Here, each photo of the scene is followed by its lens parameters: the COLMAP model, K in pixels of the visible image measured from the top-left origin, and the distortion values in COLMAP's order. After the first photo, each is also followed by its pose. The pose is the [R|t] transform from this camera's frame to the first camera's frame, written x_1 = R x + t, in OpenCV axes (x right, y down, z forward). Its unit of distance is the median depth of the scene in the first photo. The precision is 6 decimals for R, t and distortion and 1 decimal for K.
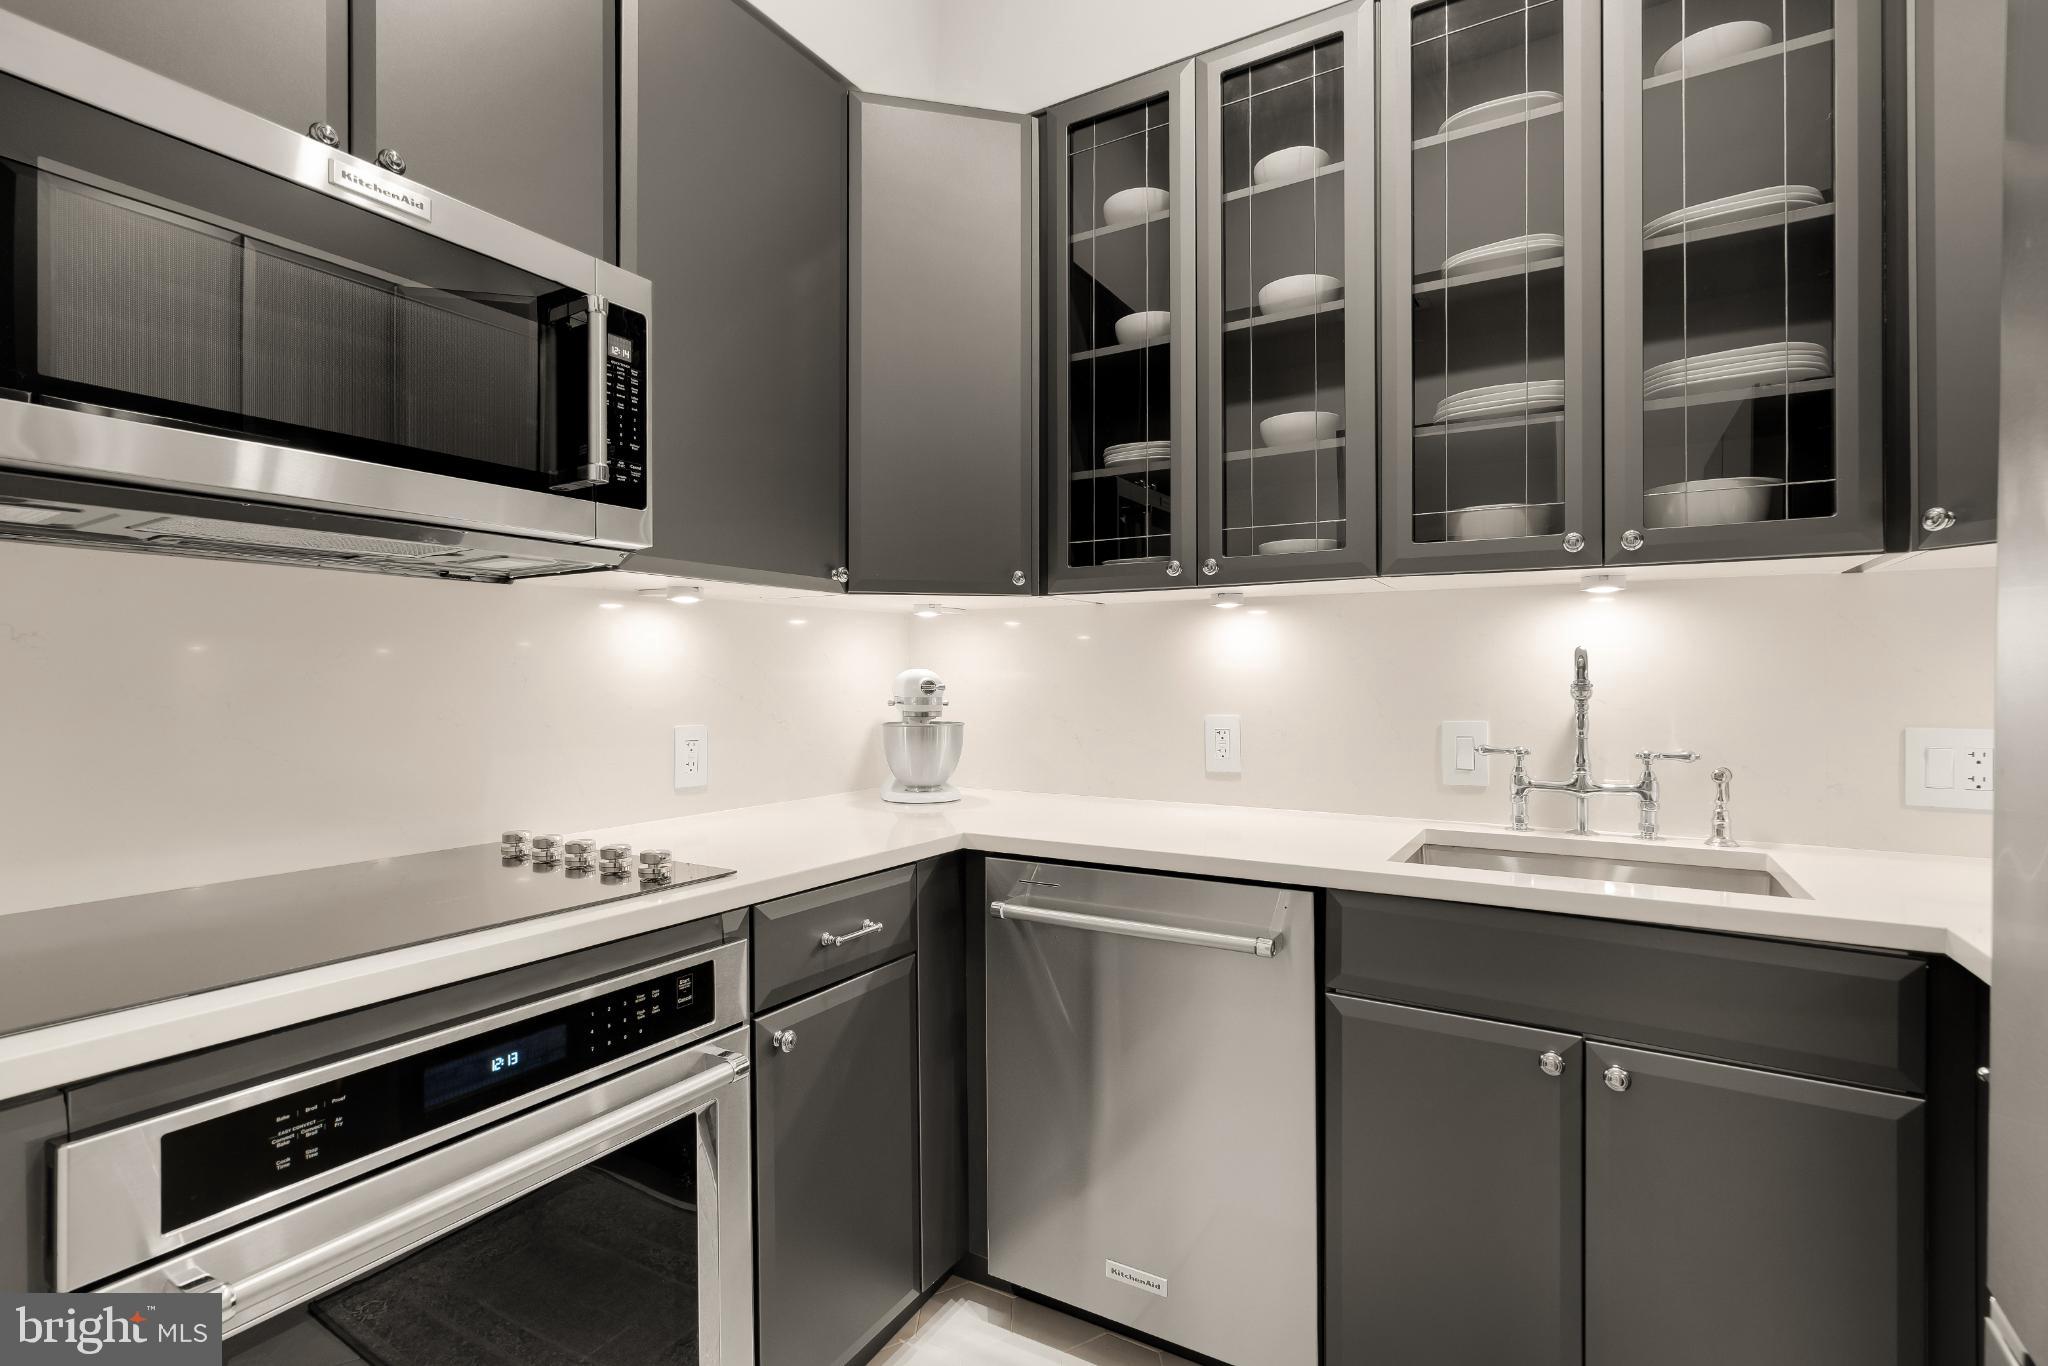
lens RADIAL K [[938.5, 0, 1030.8], [0, 938.5, 674.0], [0, 0, 1]] dist [-0.016381, 0.000499]
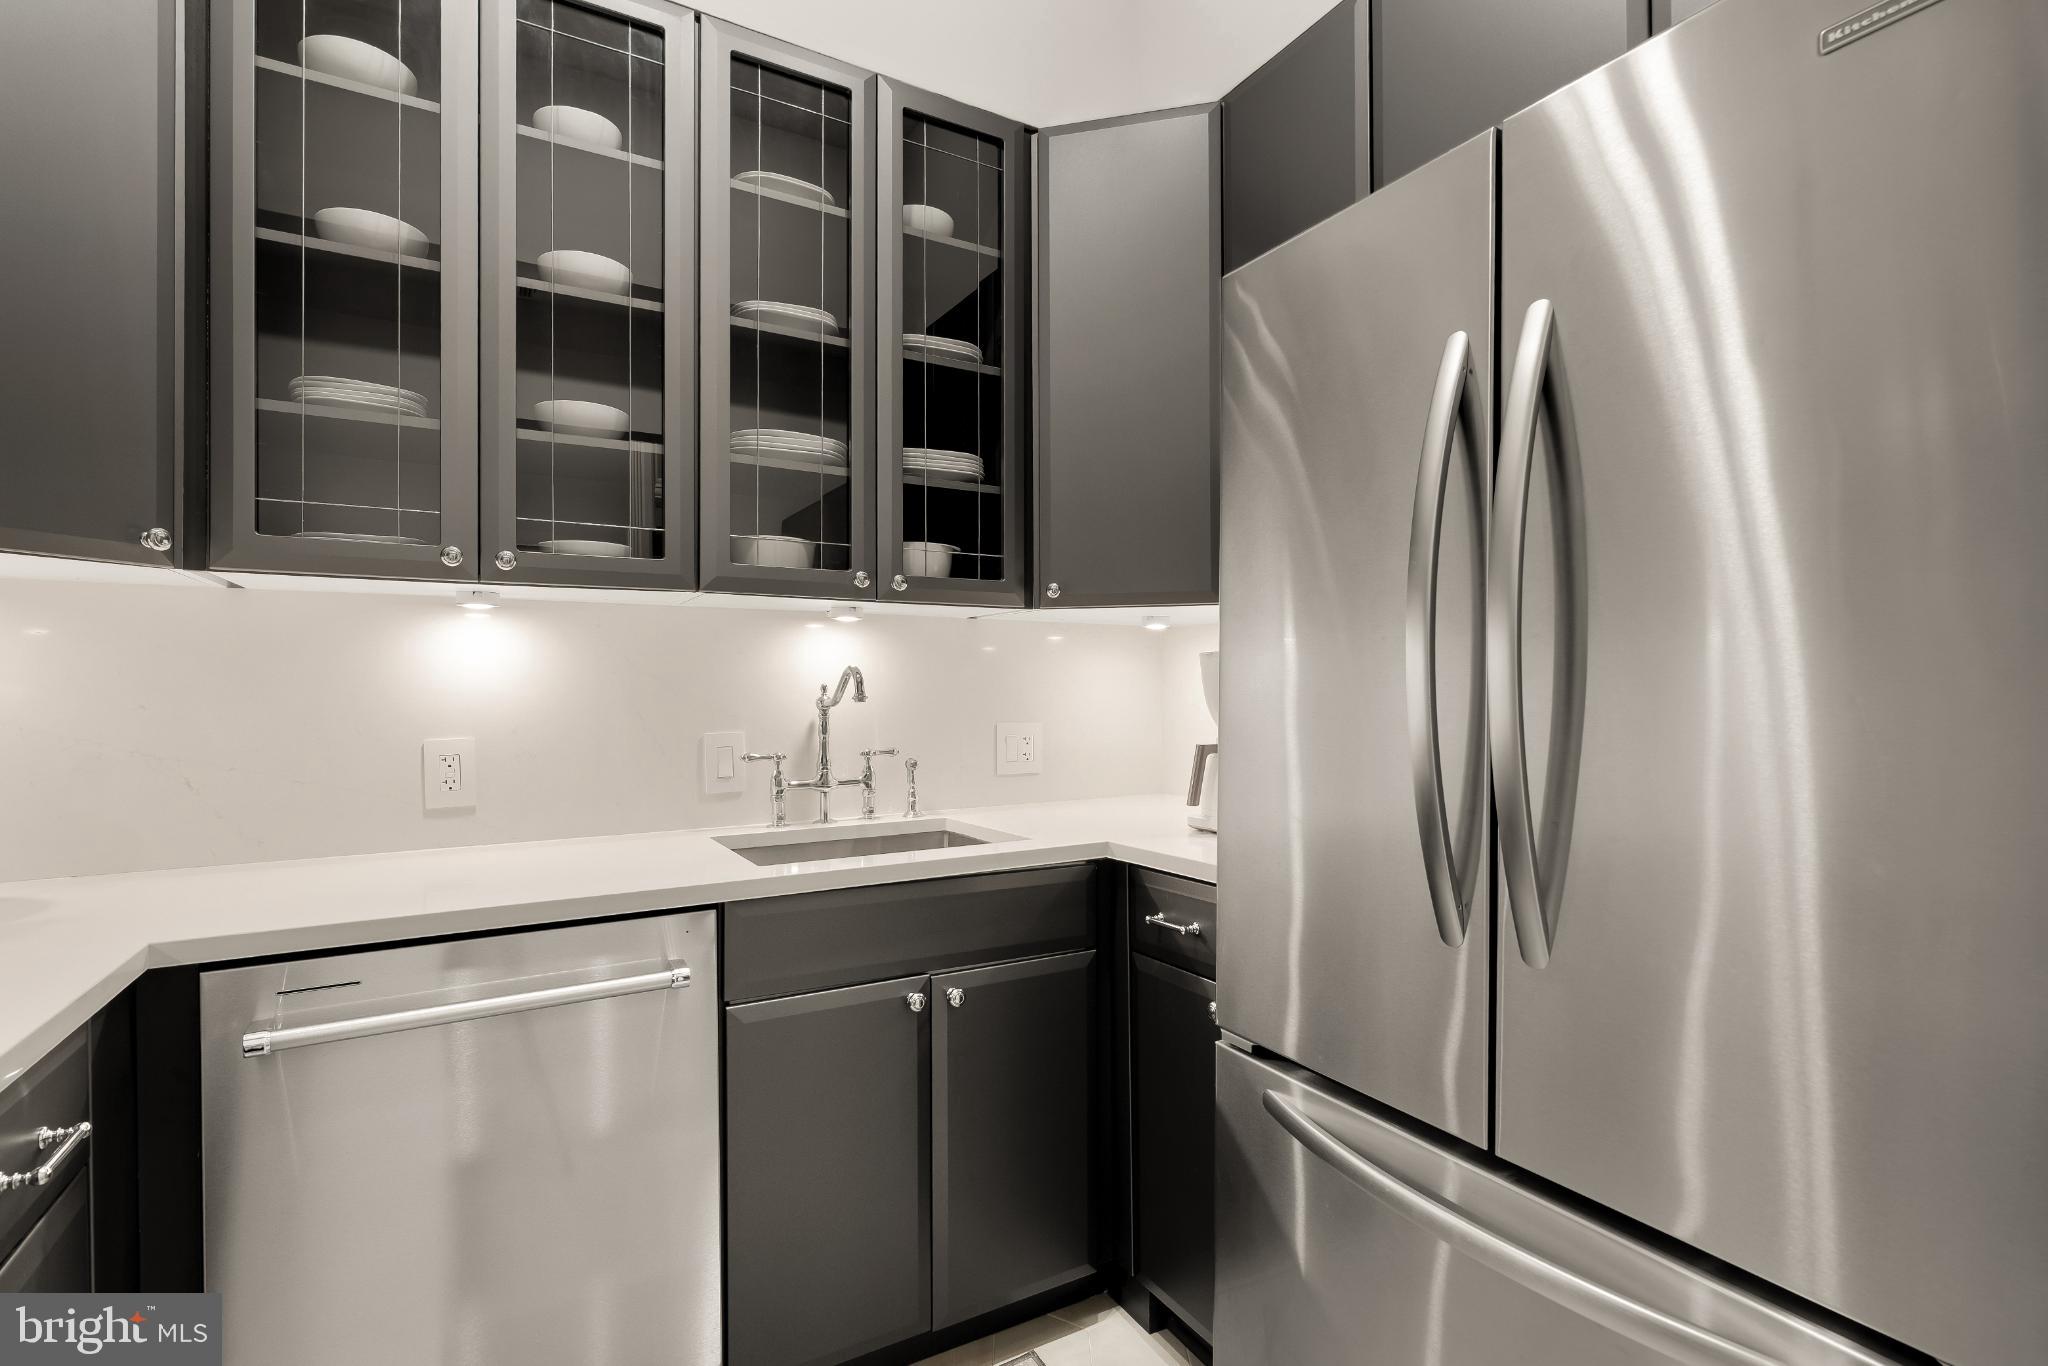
lens RADIAL K [[938.5, 0, 1030.1], [0, 938.5, 692.1], [0, 0, 1]] dist [-0.016381, 0.000499]
pose [[0.472374, -0.003686, 0.881390, -0.341465], [0.001223, 0.999993, 0.003527, 0.000961], [-0.881397, -0.000588, 0.472375, 0.202919]]
